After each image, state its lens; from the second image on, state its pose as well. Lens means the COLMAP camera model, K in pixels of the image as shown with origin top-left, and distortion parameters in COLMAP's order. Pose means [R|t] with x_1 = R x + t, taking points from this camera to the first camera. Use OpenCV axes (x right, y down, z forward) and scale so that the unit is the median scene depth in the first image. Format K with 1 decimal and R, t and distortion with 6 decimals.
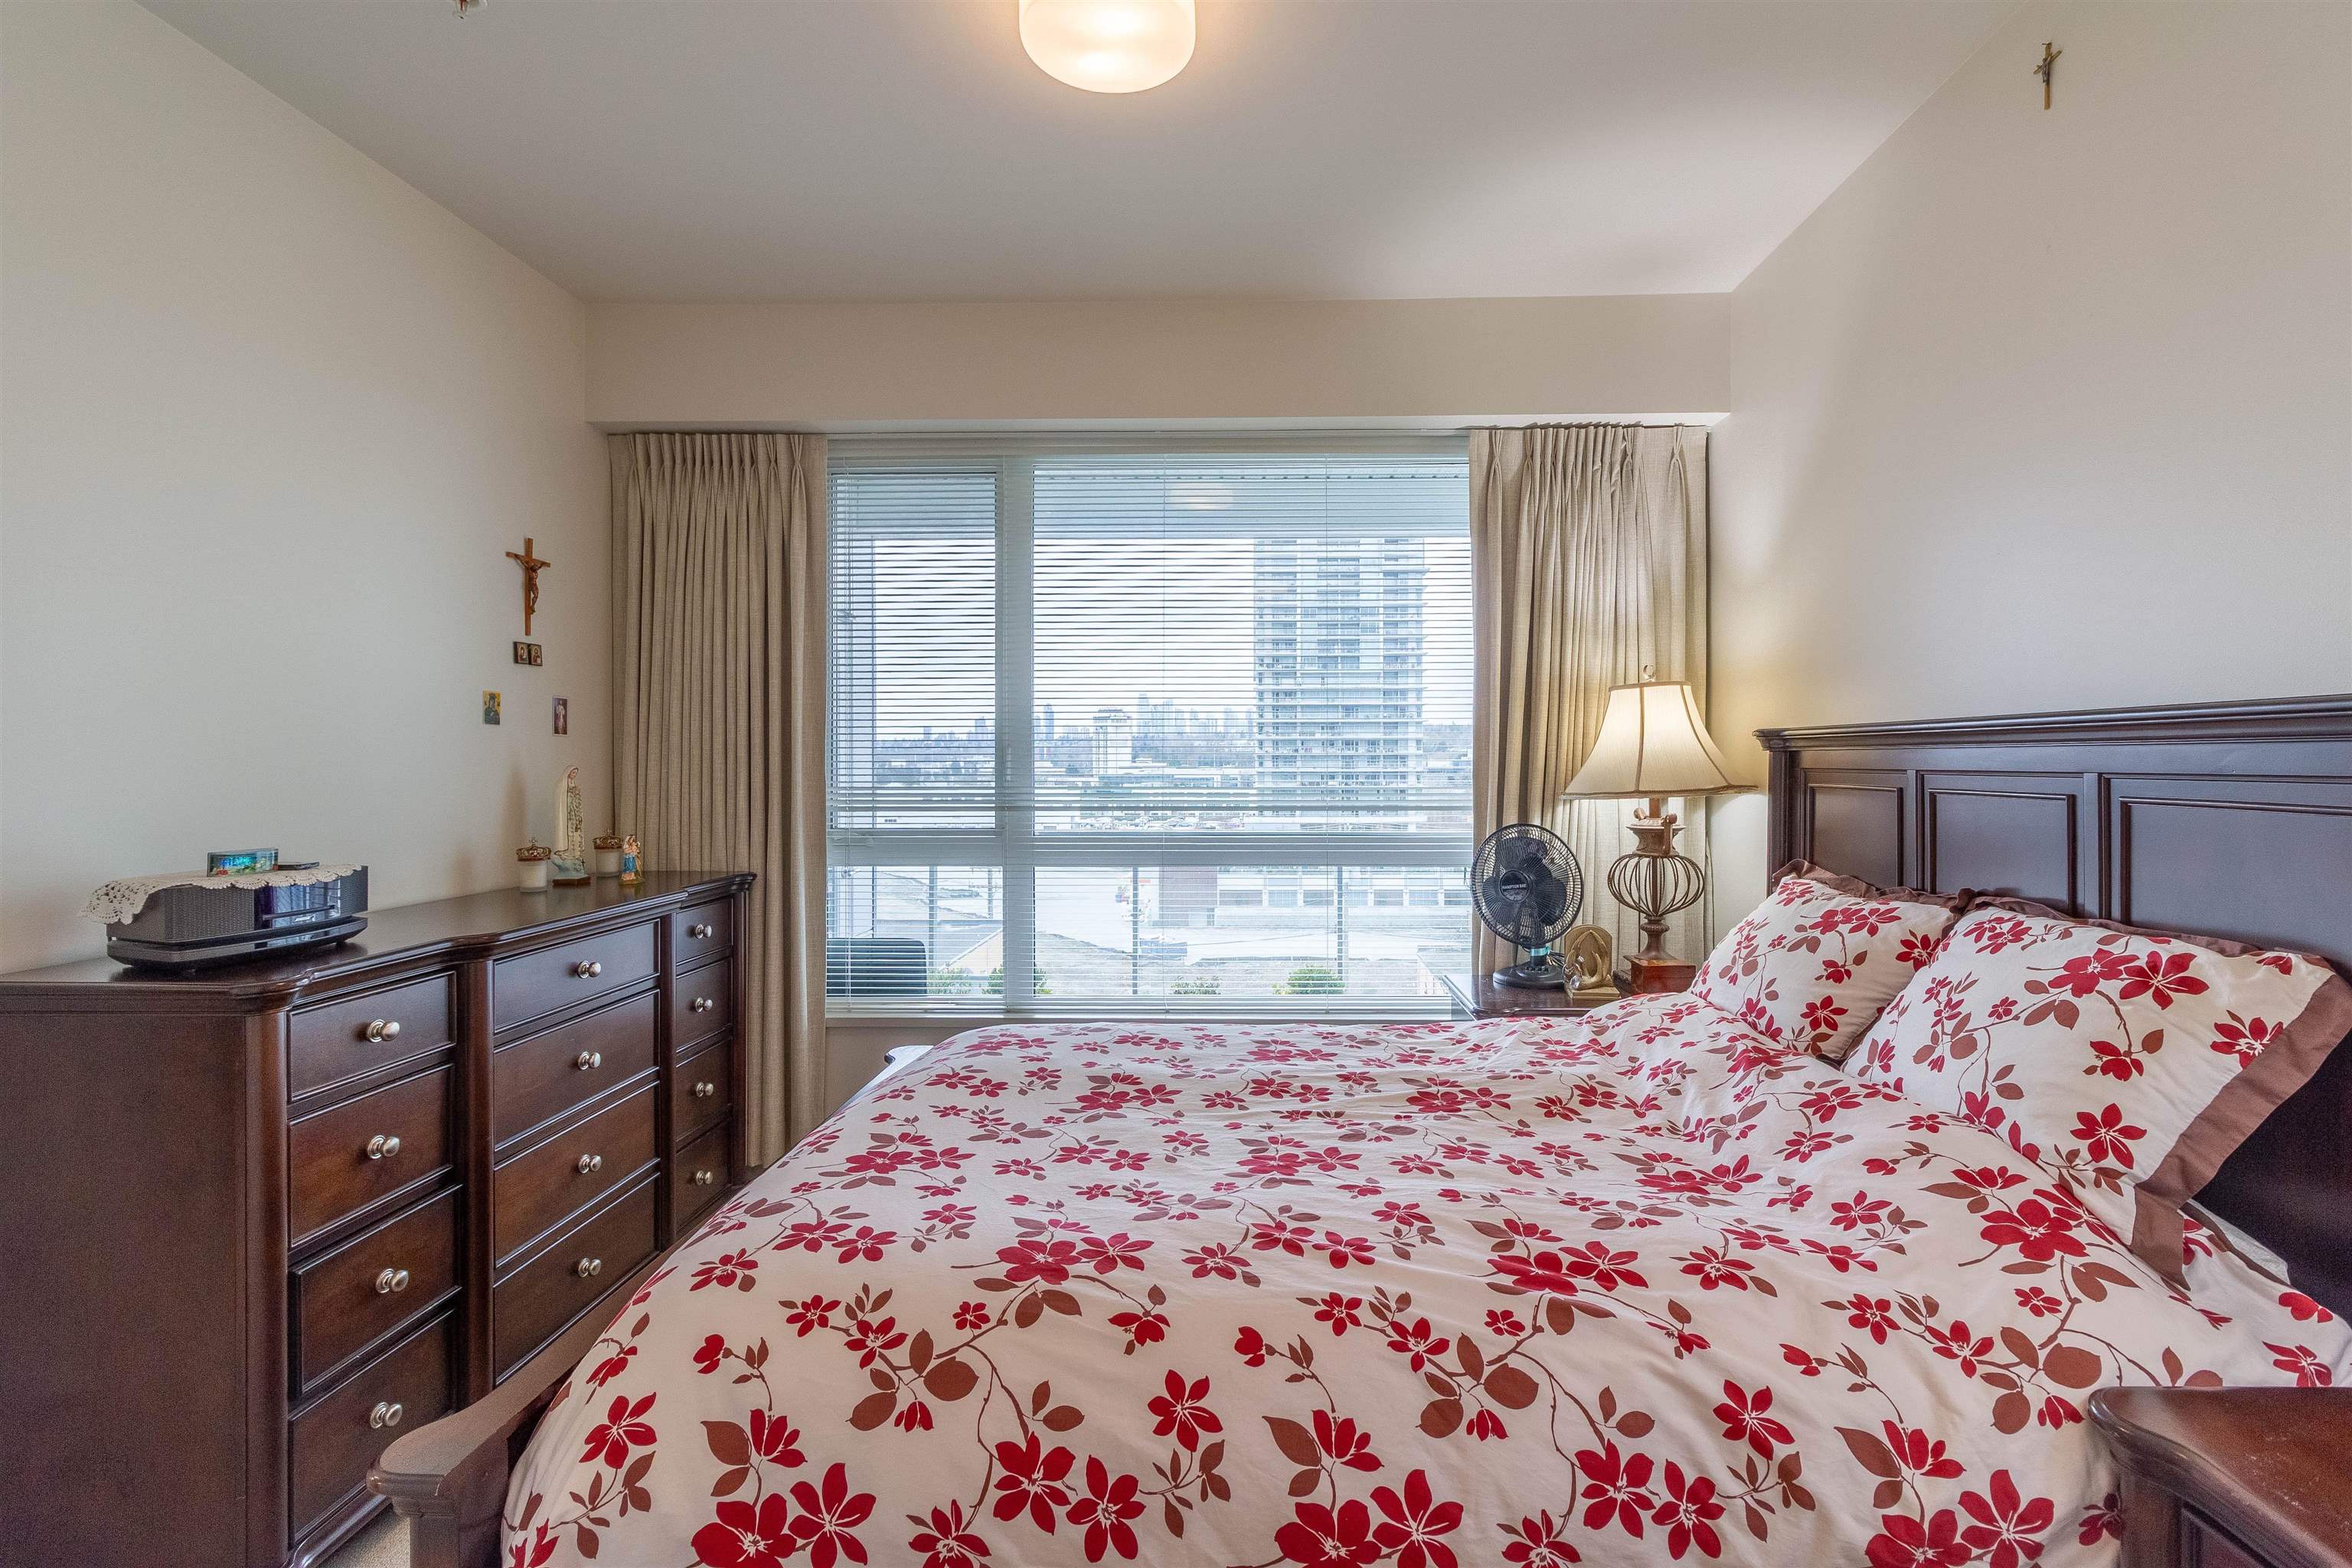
lens RADIAL K [[1127.0, 0, 1177.8], [0, 1127.0, 768.0], [0, 0, 1]] dist [0.008297, -0.000921]
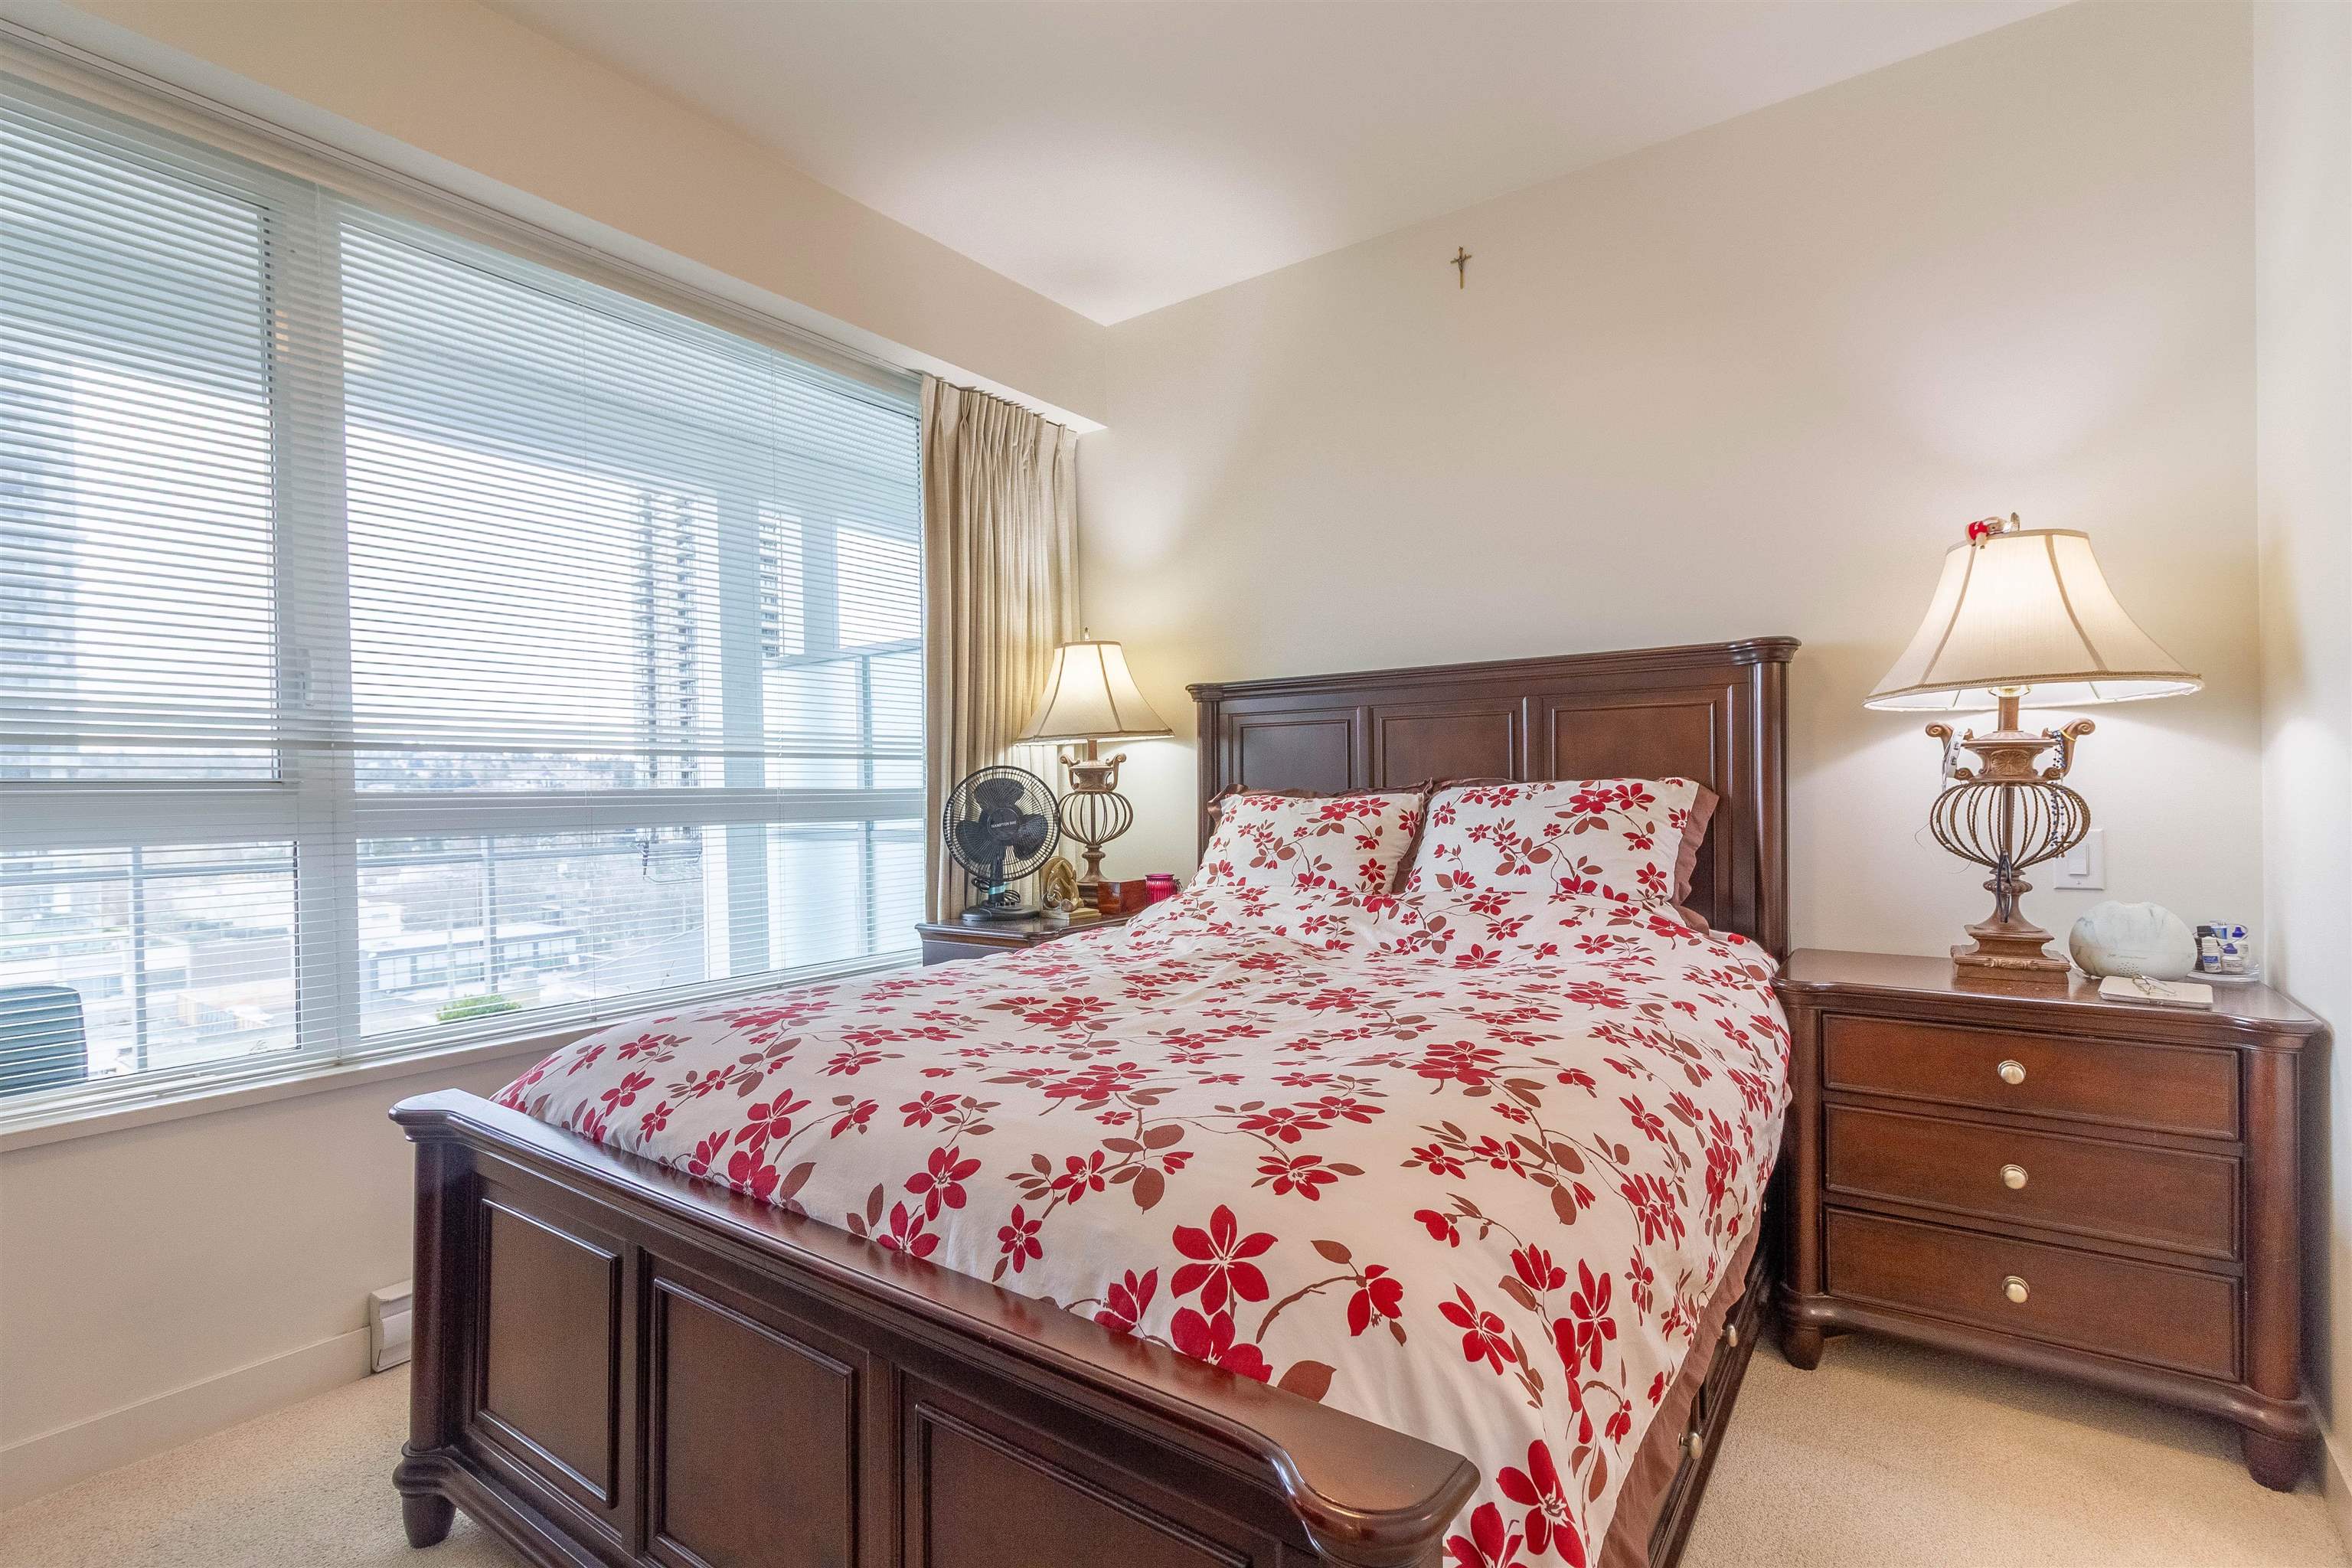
lens RADIAL K [[1127.0, 0, 1207.2], [0, 1127.0, 791.0], [0, 0, 1]] dist [0.008297, -0.000921]
pose [[0.539641, -0.002718, 0.841891, -0.800079], [0.013217, 0.999899, -0.005244, 0.137589], [-0.841792, 0.013957, 0.539622, 0.467483]]
